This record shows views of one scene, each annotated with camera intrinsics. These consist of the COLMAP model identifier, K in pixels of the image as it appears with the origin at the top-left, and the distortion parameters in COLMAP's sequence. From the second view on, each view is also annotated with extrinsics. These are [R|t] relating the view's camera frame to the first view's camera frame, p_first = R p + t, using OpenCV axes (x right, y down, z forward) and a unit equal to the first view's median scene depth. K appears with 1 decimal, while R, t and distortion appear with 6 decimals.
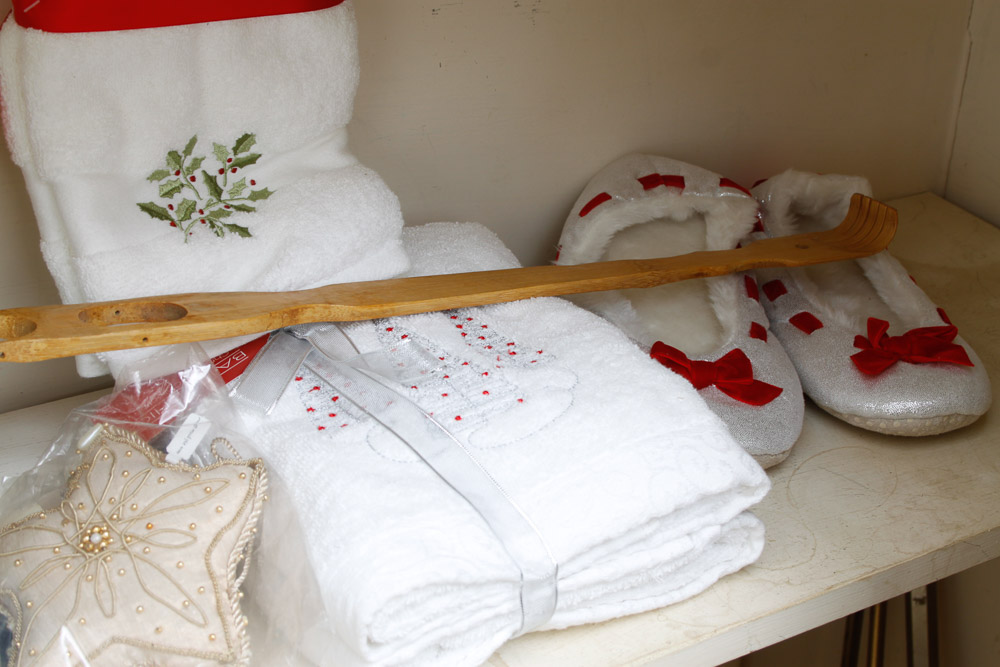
lens RADIAL K [[1585.1, 0, 501.2], [0, 1585.1, 335.5], [0, 0, 1]] dist [0.019386, 0.000000]
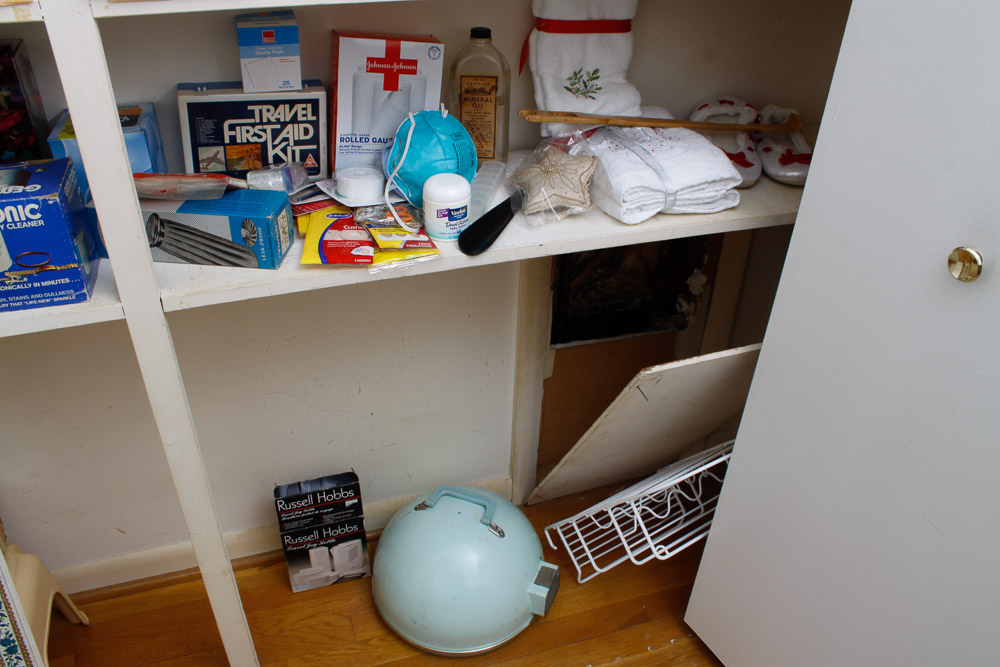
lens RADIAL K [[850.5, 0, 507.1], [0, 850.5, 333.0], [0, 0, 1]] dist [-0.153496, 0.130266]
pose [[0.977992, 0.119784, -0.170830, 0.020837], [-0.103470, 0.989447, 0.101431, 0.269037], [0.181177, -0.081523, 0.980066, -0.816790]]
